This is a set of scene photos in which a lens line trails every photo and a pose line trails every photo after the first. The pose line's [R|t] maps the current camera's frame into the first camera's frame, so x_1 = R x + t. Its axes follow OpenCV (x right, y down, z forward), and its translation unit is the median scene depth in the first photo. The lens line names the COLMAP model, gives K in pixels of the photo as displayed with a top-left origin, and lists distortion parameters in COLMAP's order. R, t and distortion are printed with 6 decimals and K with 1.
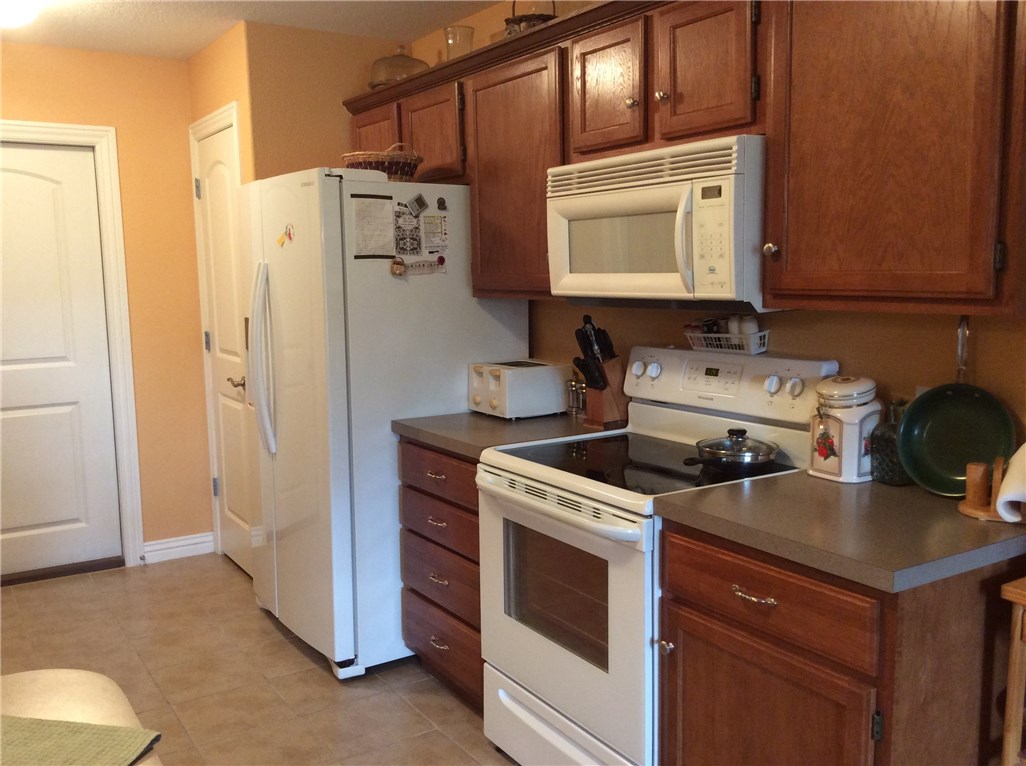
lens RADIAL K [[939.2, 0, 513.0], [0, 939.2, 383.0], [0, 0, 1]] dist [0.128585, -0.270865]
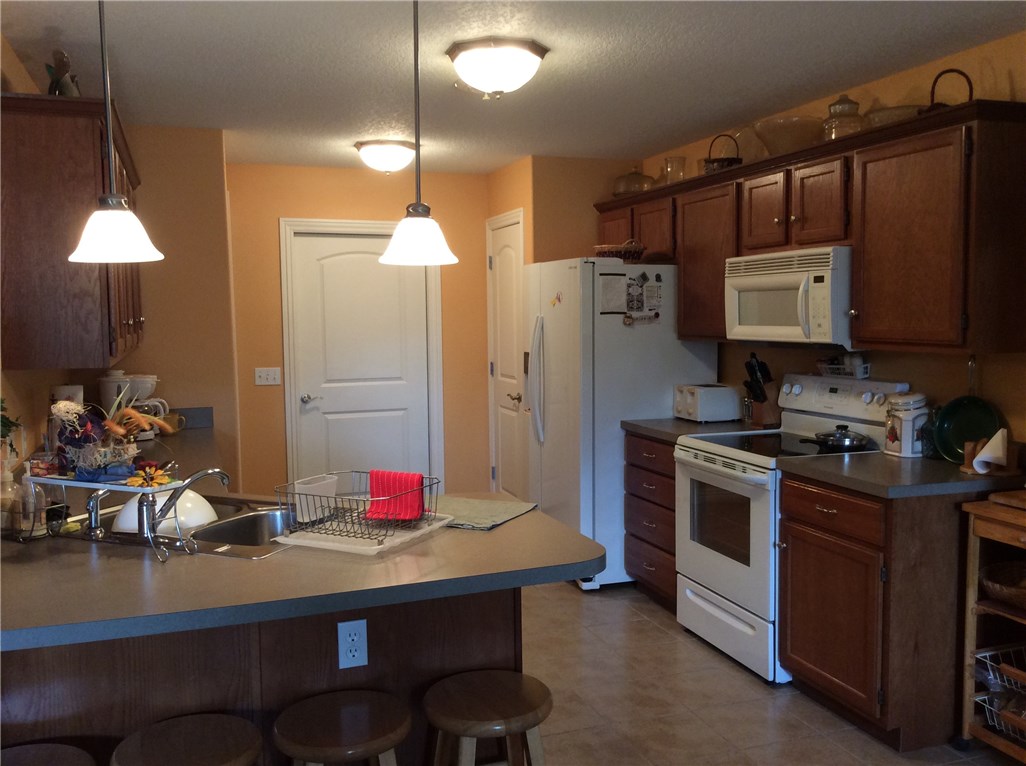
lens RADIAL K [[939.2, 0, 513.0], [0, 939.2, 383.0], [0, 0, 1]] dist [0.128585, -0.270865]
pose [[0.971869, 0.022635, -0.234430, 0.064367], [-0.032801, 0.998679, -0.039557, 0.051871], [0.233225, 0.046134, 0.971328, -0.588788]]
